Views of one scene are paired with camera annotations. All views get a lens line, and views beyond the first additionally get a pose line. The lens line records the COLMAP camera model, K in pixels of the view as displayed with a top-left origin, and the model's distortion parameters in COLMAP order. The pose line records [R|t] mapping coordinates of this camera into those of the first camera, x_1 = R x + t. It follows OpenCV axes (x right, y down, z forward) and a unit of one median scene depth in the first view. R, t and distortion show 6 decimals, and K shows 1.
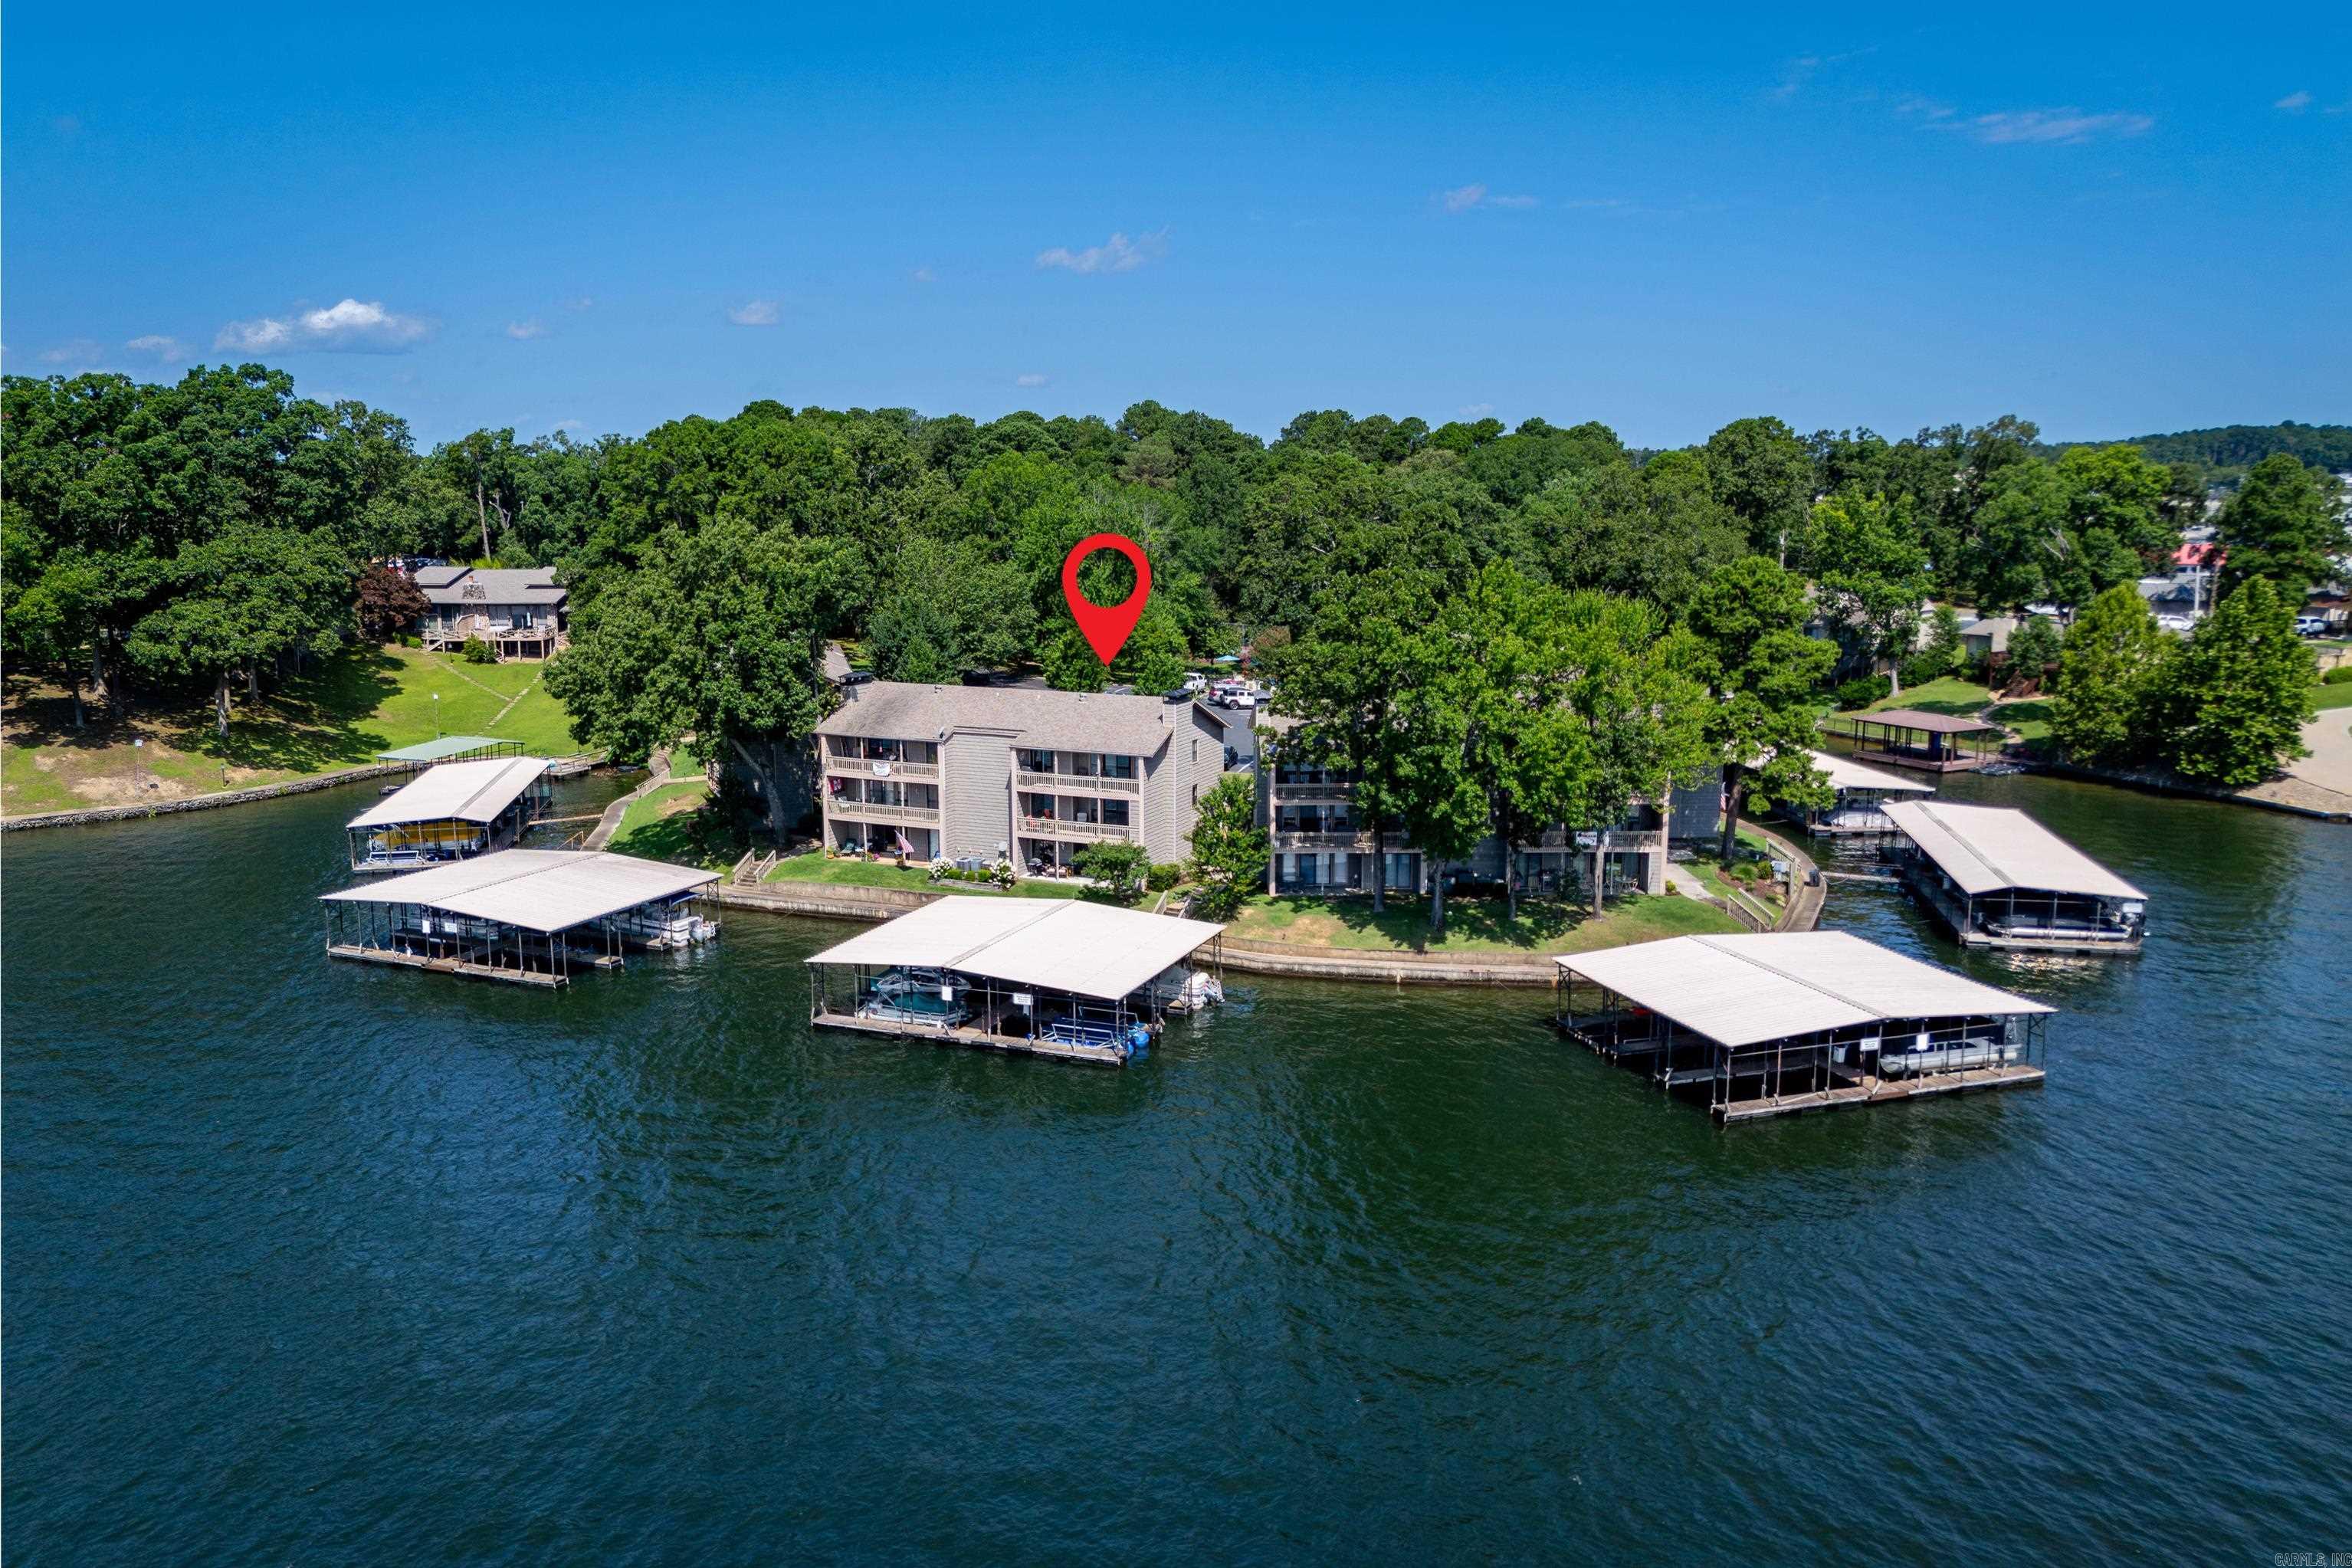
lens RADIAL K [[1733.5, 0, 1181.6], [0, 1733.5, 777.7], [0, 0, 1]] dist [0.070001, -0.056269]
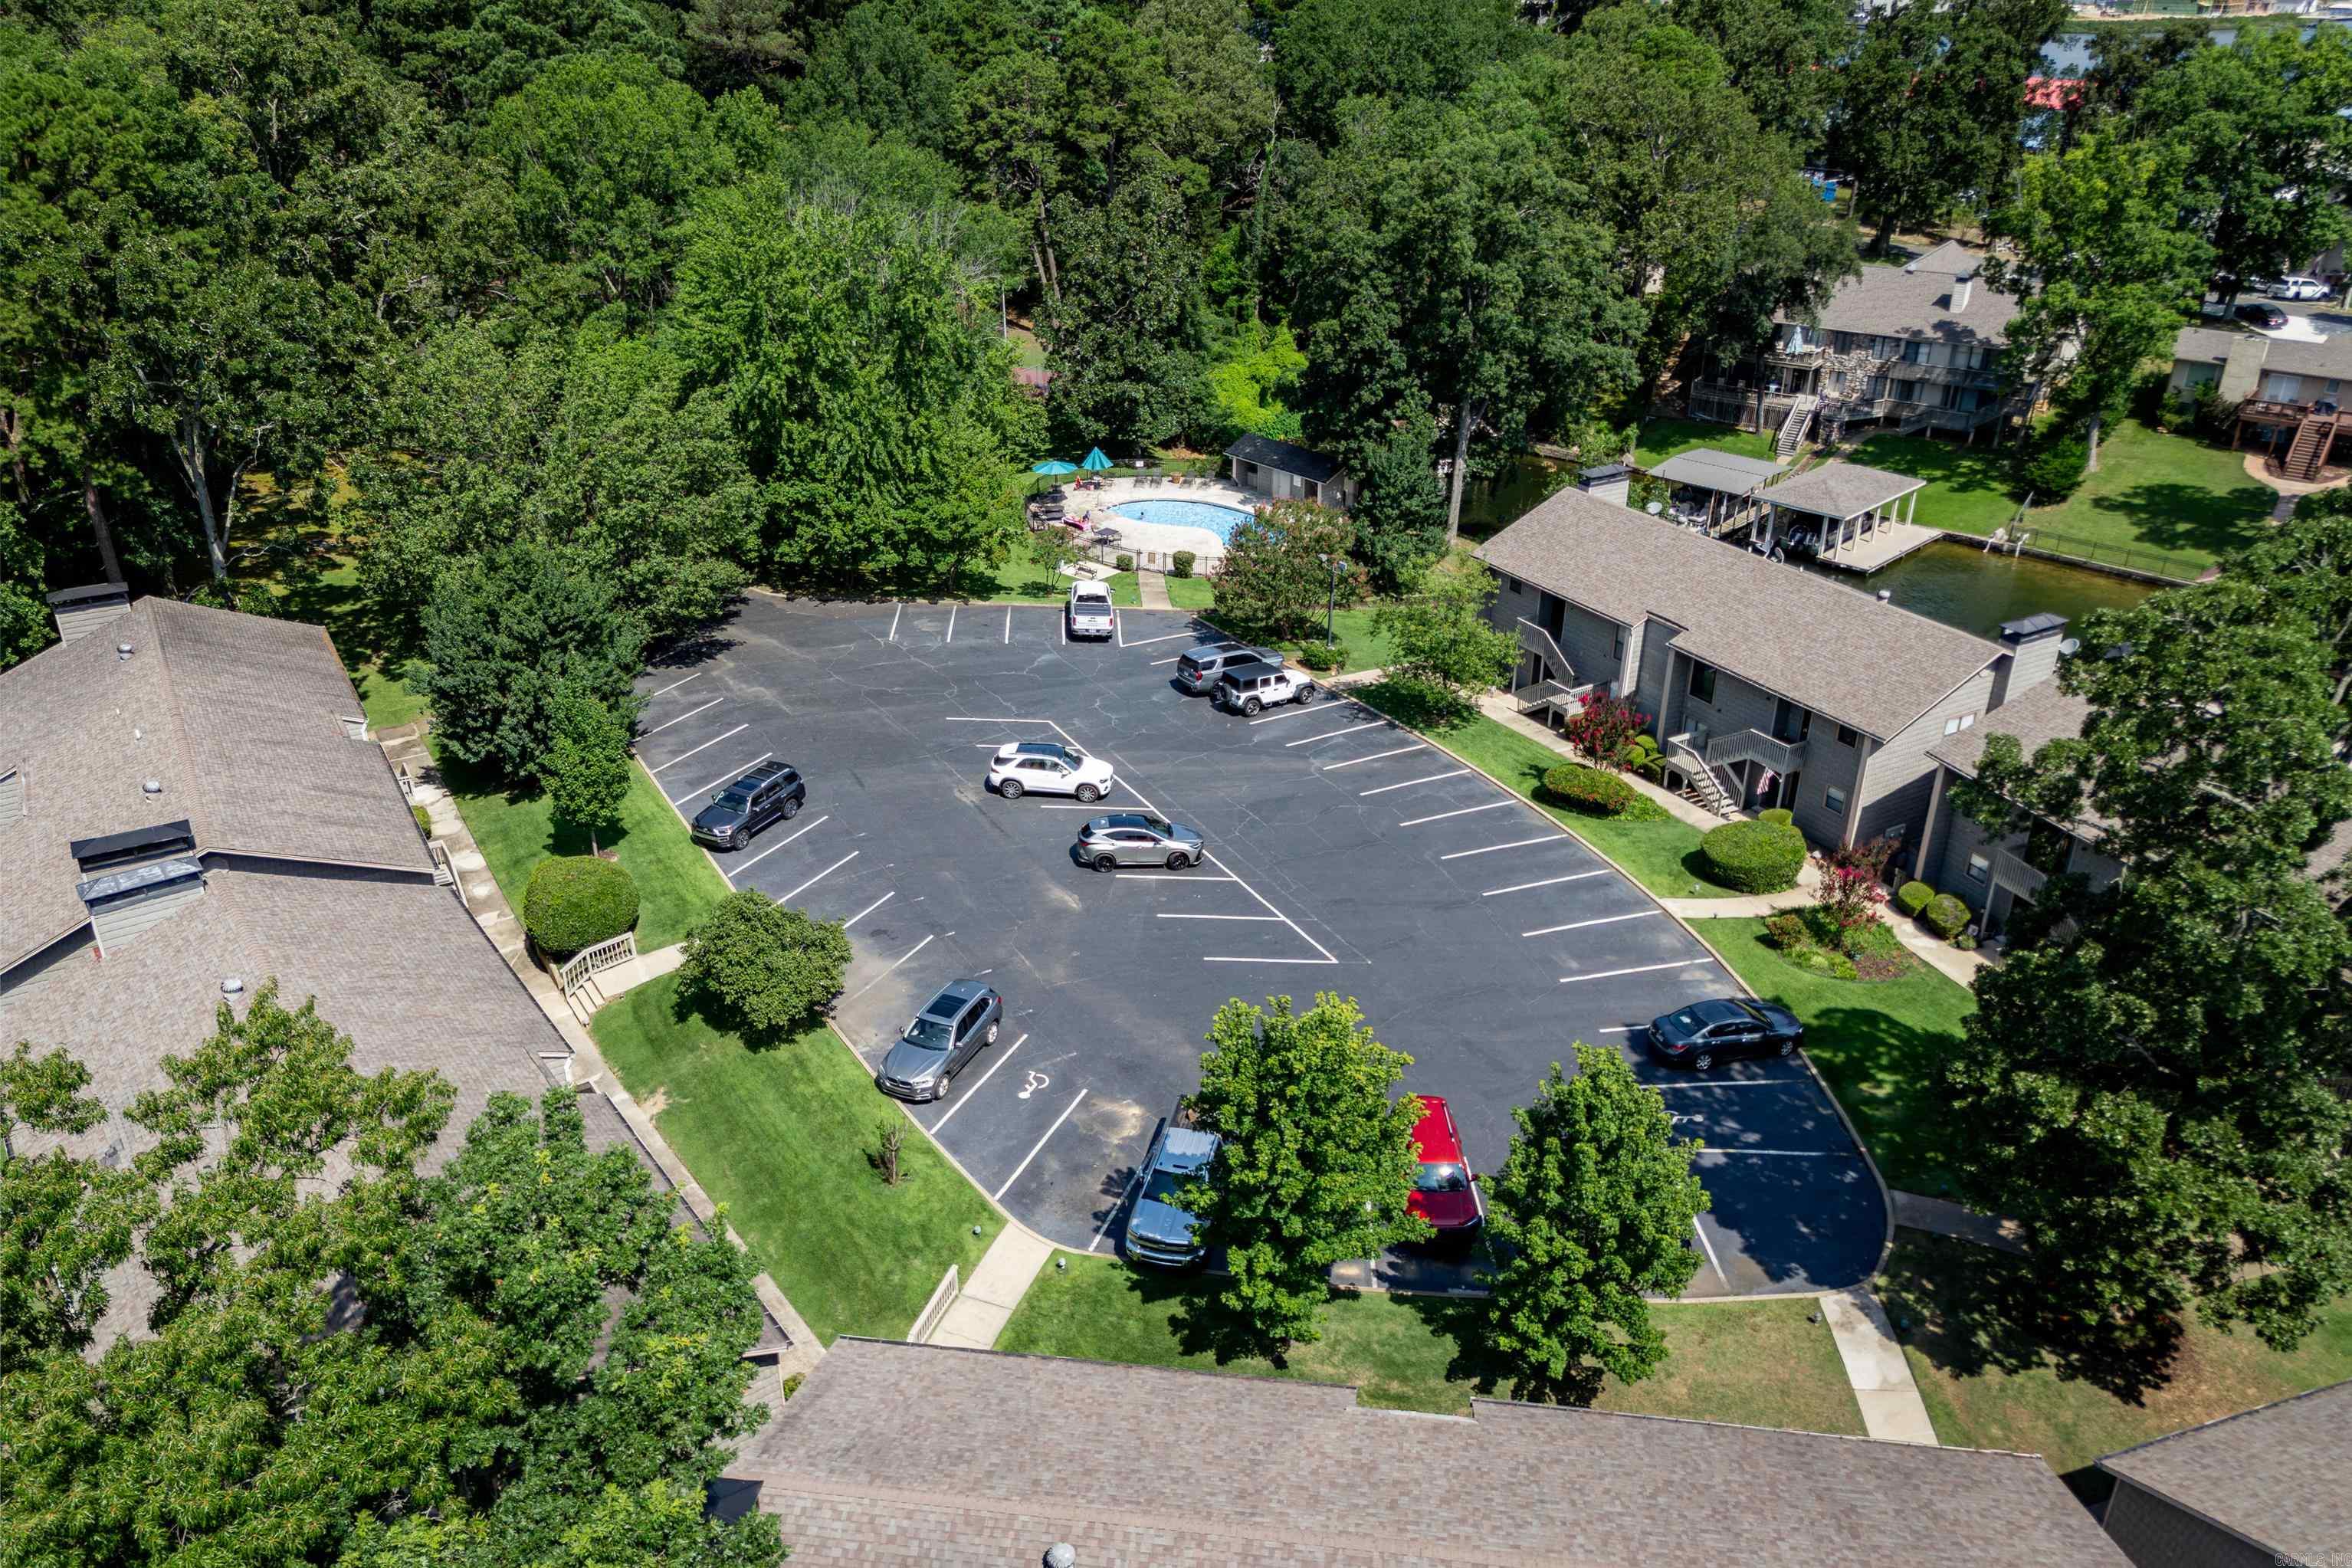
lens RADIAL K [[1733.5, 0, 1183.2], [0, 1733.5, 792.2], [0, 0, 1]] dist [0.070001, -0.056269]
pose [[0.952736, -0.131511, 0.273859, -0.148374], [0.045313, 0.952879, 0.299948, -0.198715], [-0.300401, -0.273362, 0.913801, 0.656053]]
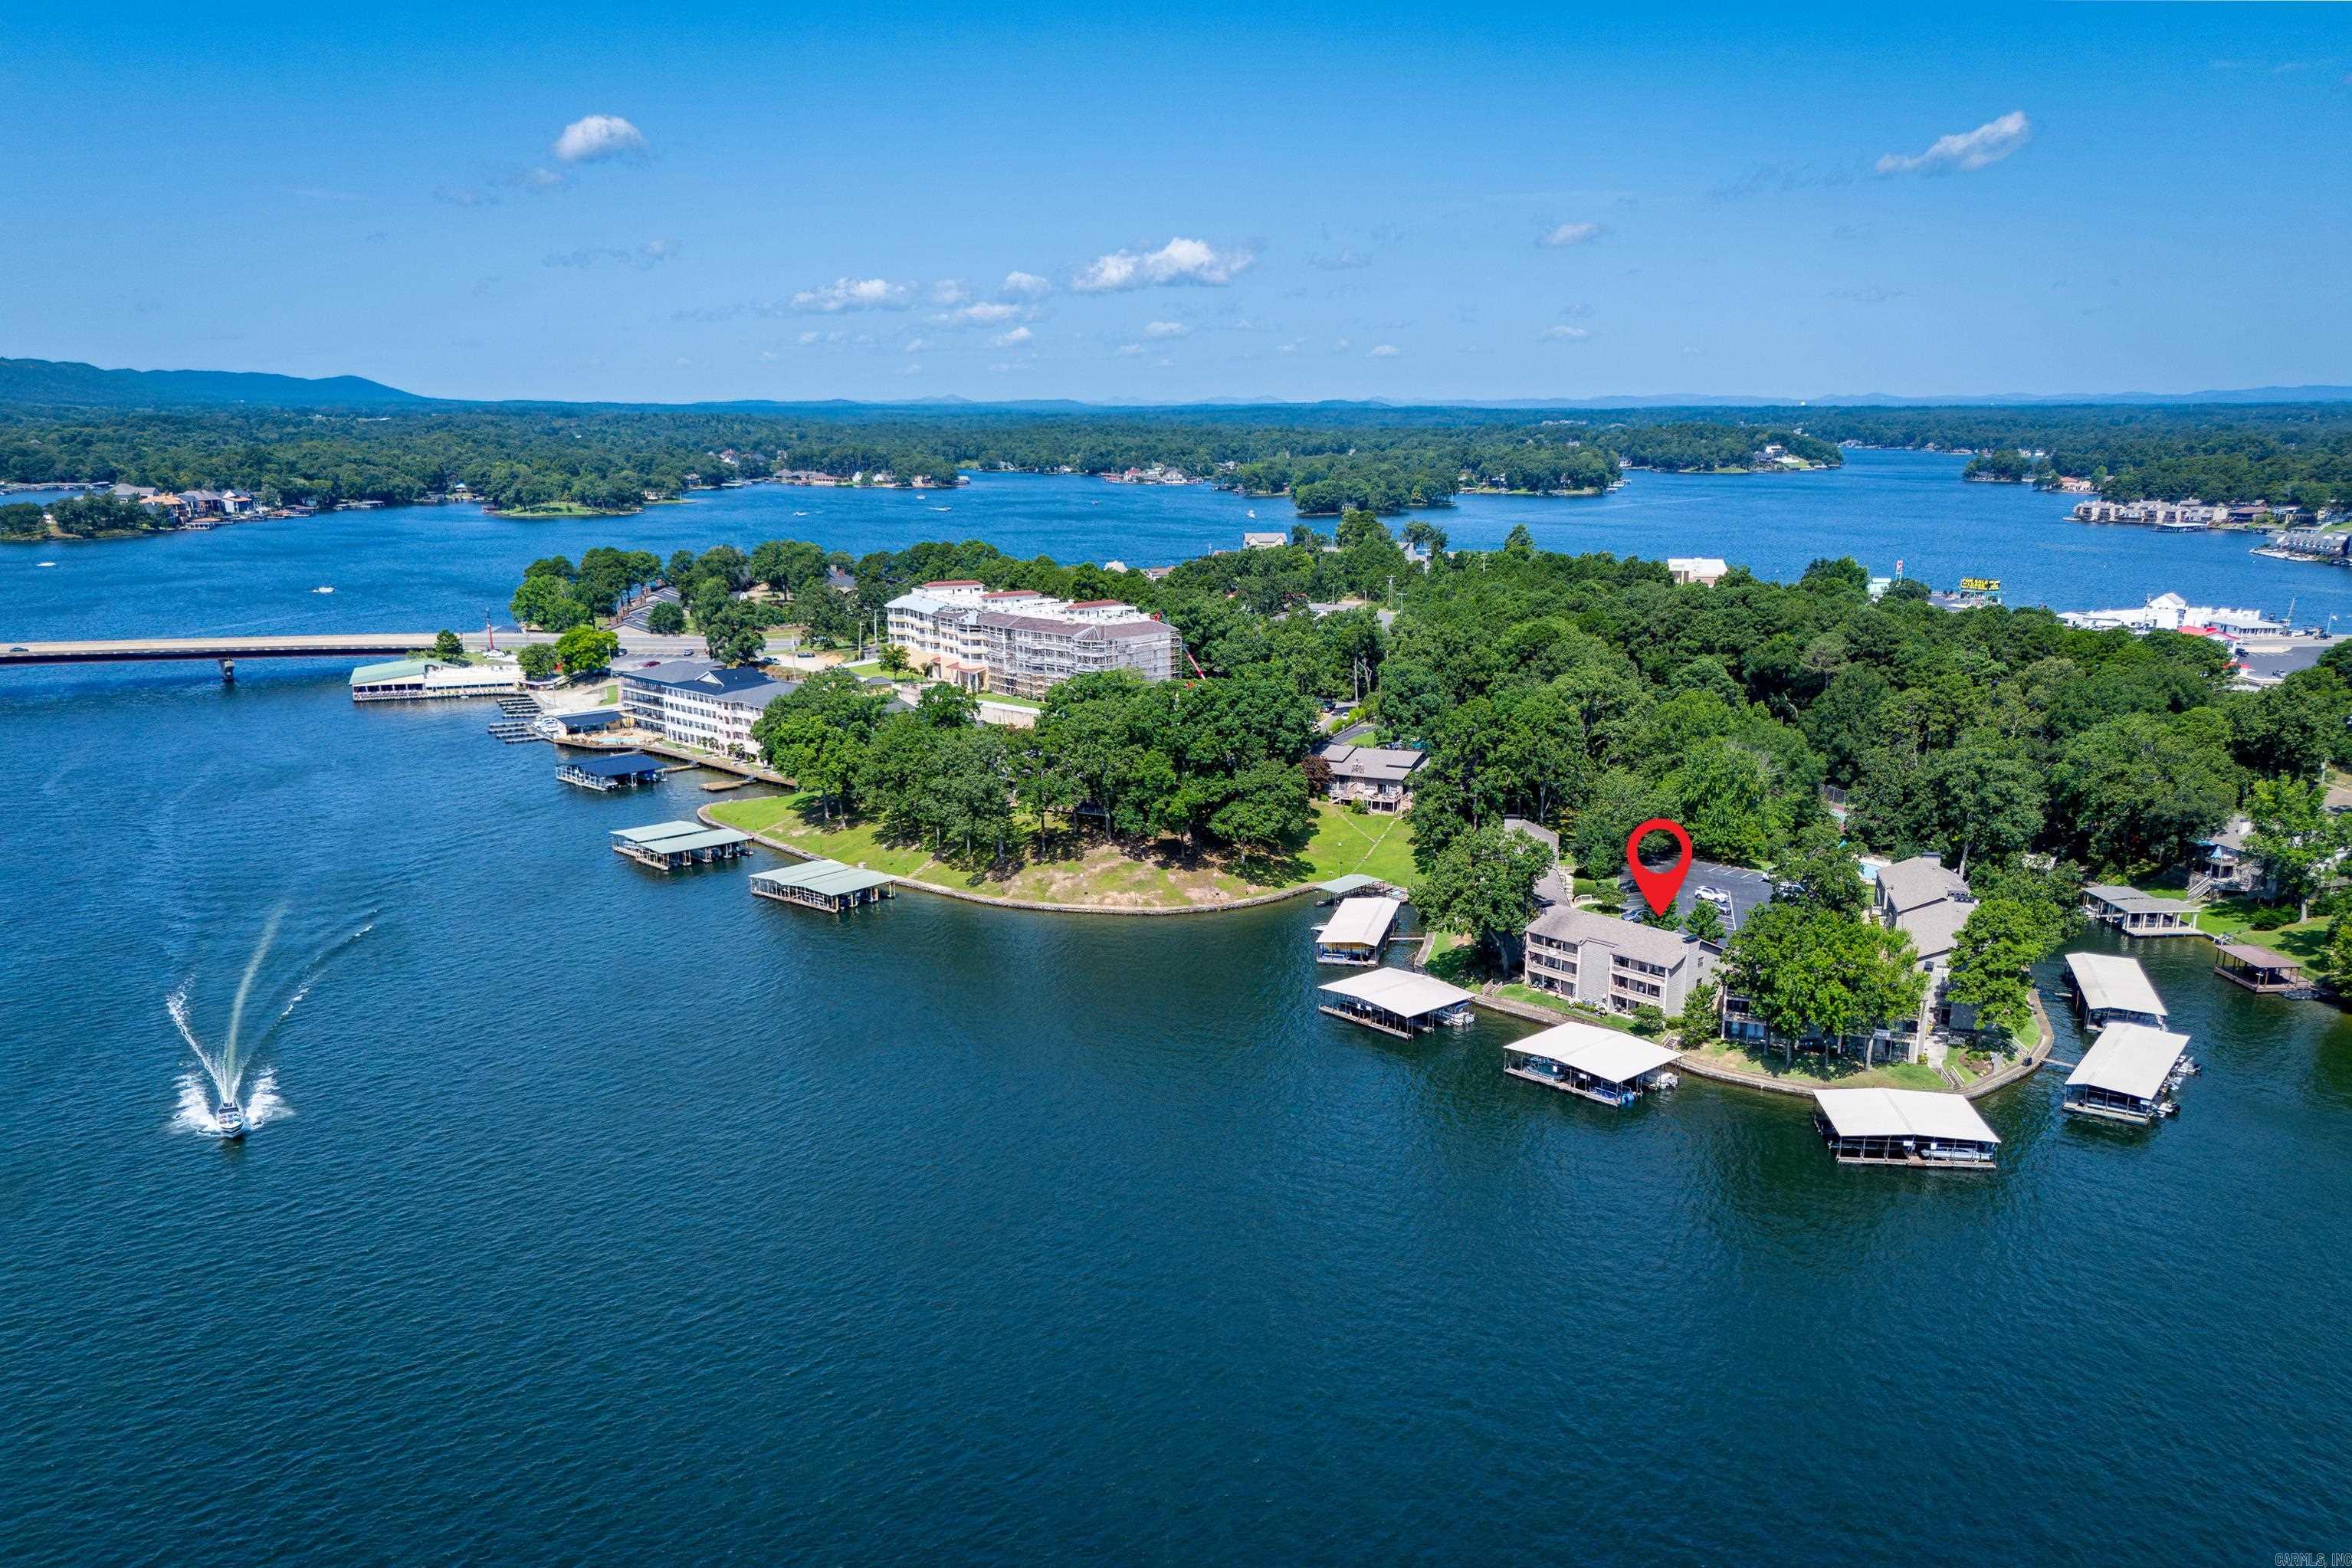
lens RADIAL K [[1836.9, 0, 1240.2], [0, 1836.9, 916.0], [0, 0, 1]] dist [0.057031, -0.032522]
pose [[0.917560, 0.109825, -0.382128, 0.272870], [-0.071285, 0.990962, 0.113638, -0.226507], [0.391154, -0.077029, 0.917096, -1.000053]]
